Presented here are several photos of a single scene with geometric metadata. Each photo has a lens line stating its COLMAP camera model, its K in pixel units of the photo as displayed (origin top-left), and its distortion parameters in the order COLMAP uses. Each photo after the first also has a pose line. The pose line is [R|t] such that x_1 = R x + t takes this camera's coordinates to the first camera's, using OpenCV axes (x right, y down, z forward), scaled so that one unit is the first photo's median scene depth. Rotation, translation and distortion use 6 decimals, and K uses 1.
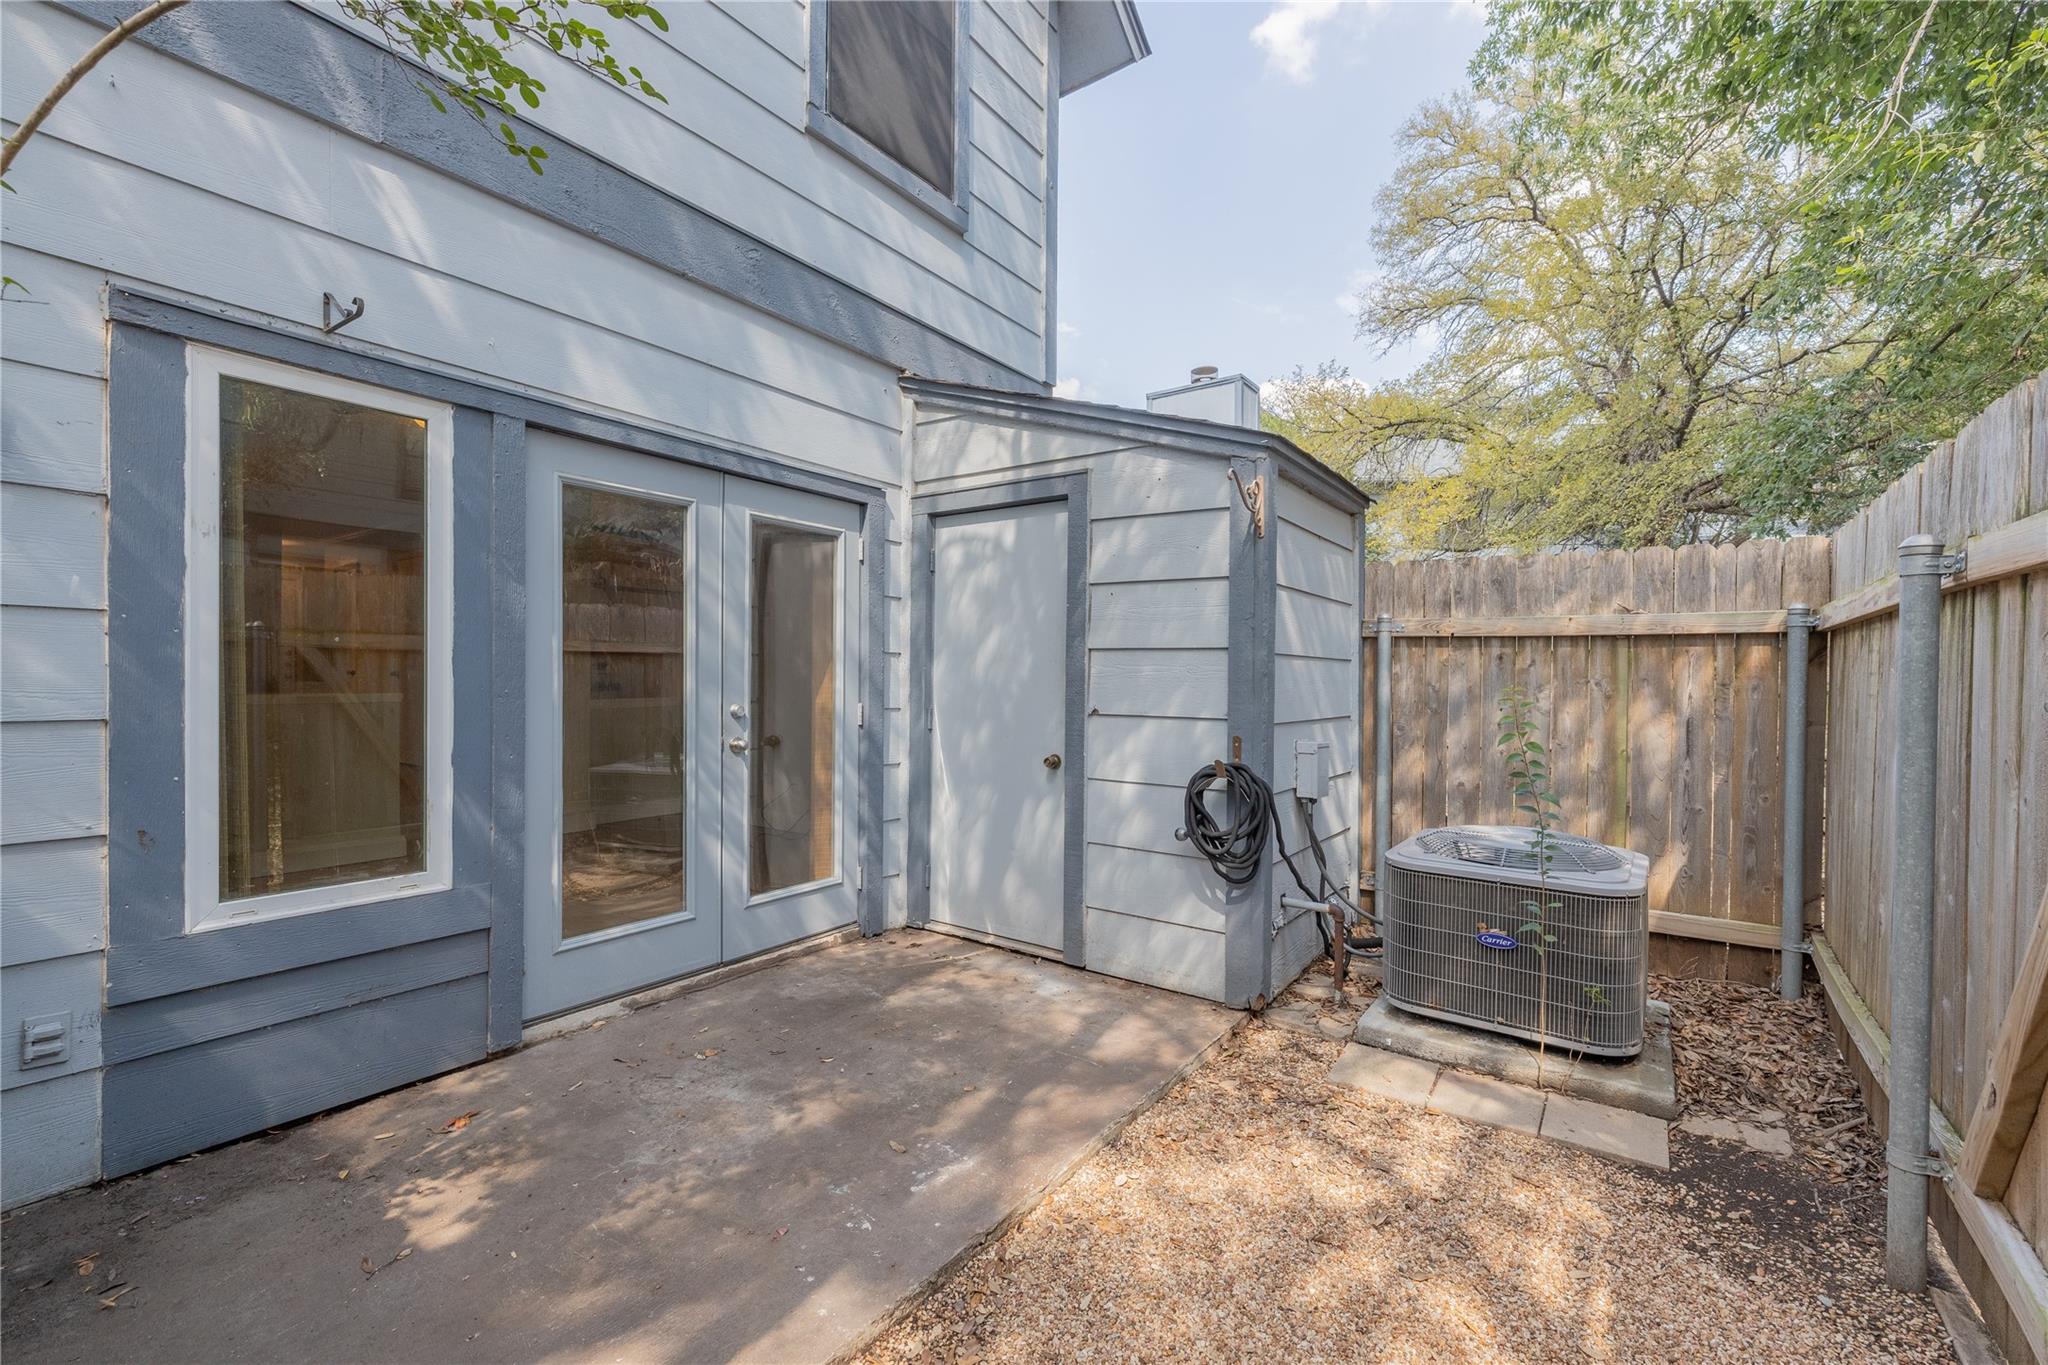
lens RADIAL K [[853.2, 0, 1018.9], [0, 853.2, 685.5], [0, 0, 1]] dist [-0.001178, 0.000151]
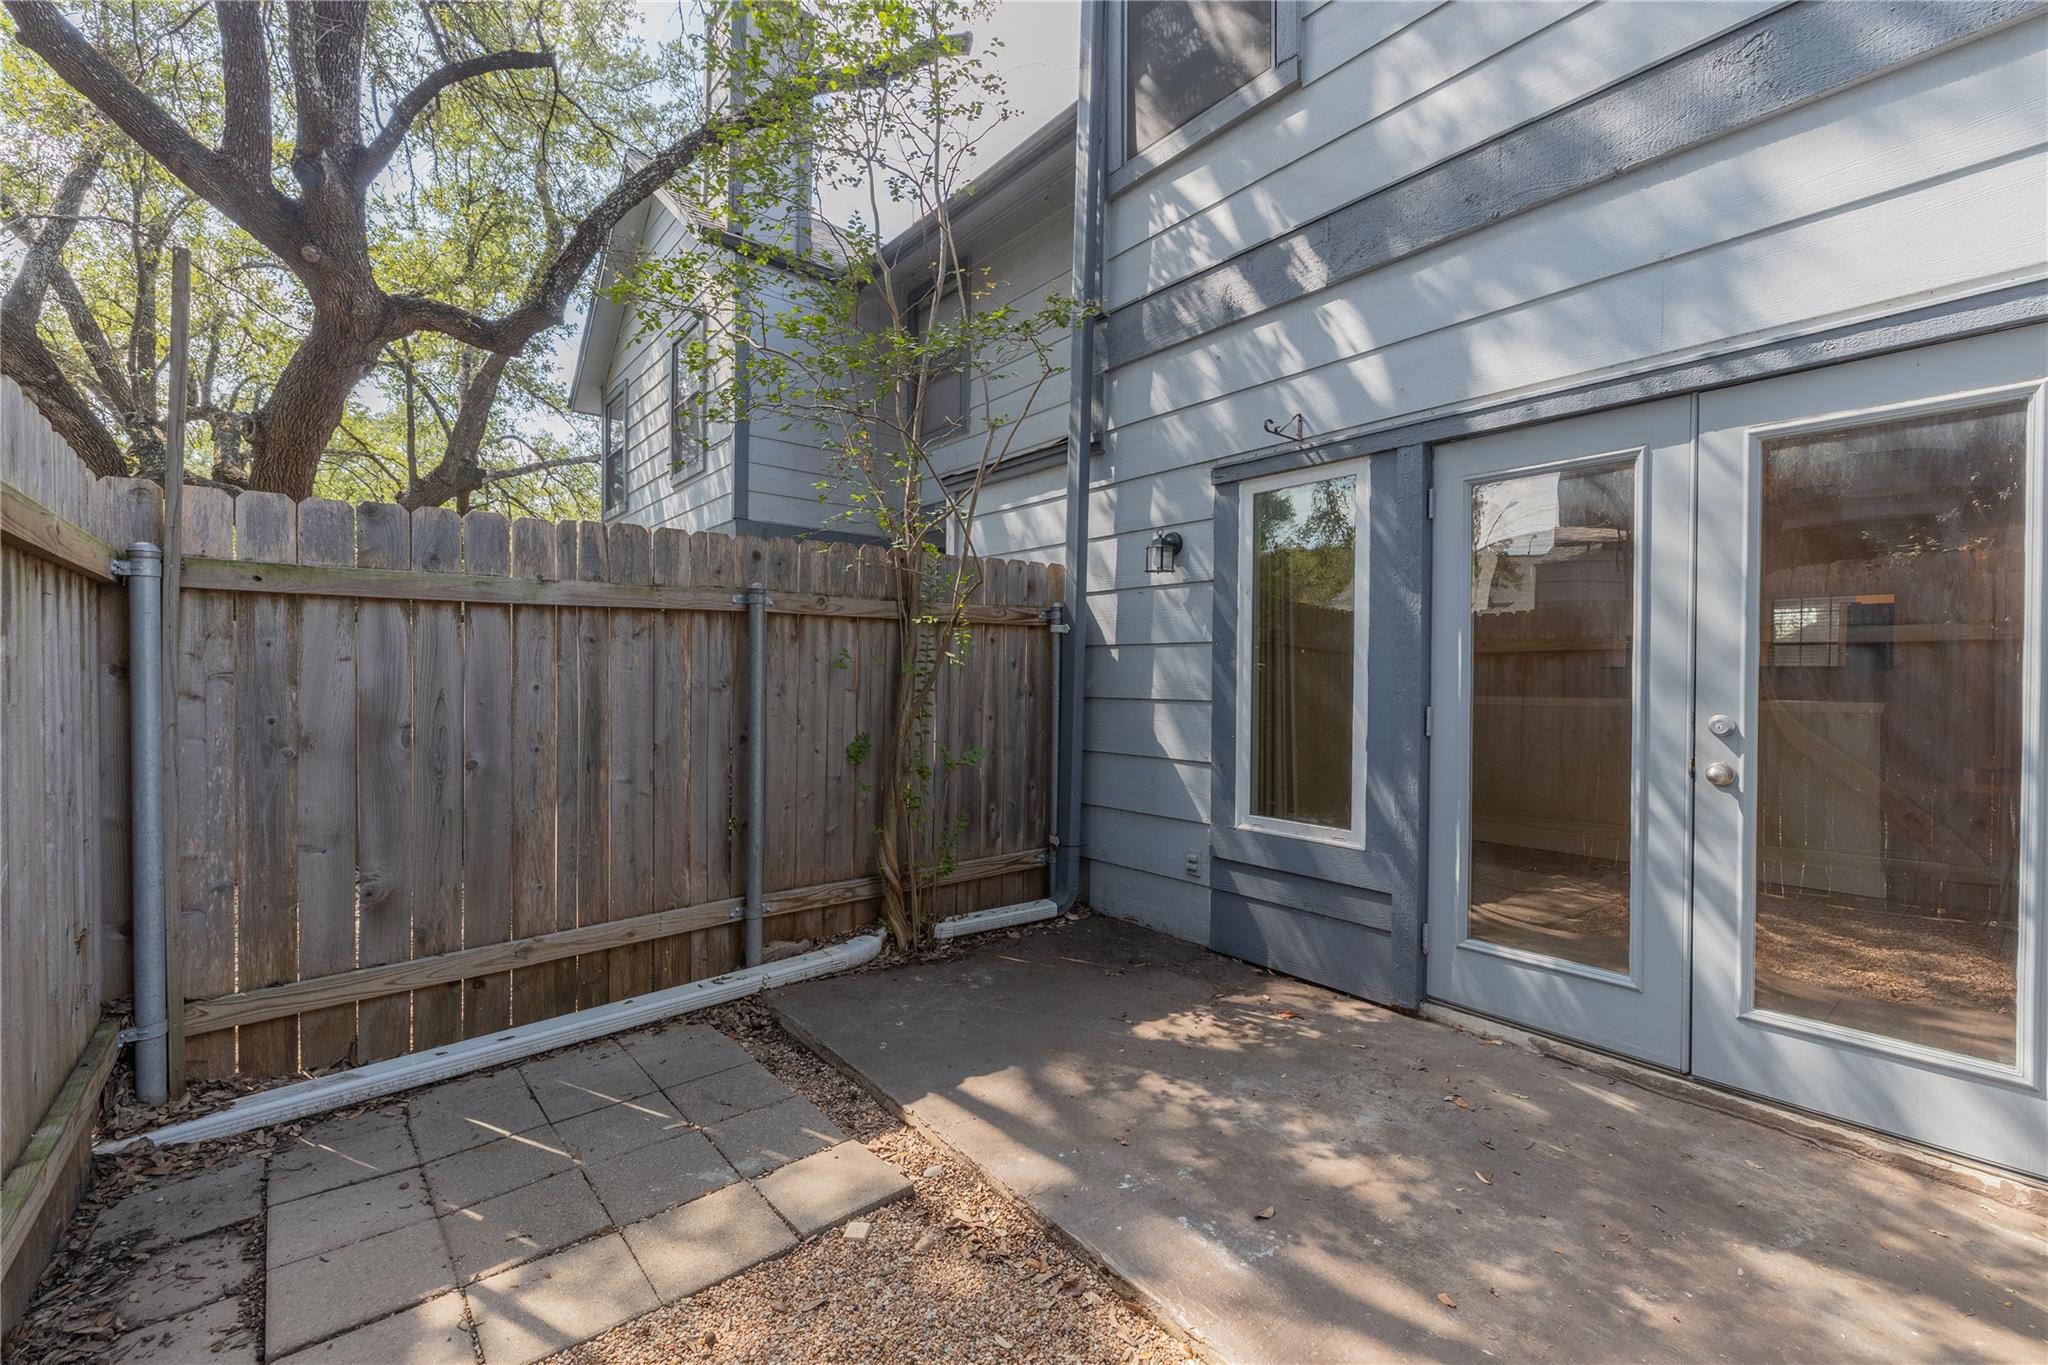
lens RADIAL K [[853.2, 0, 1018.9], [0, 853.2, 685.5], [0, 0, 1]] dist [-0.001178, 0.000151]
pose [[-0.260129, 0.002350, -0.965571, 0.649706], [-0.013821, 0.999886, 0.006157, 0.000474], [0.965475, 0.014947, -0.260067, 0.837873]]
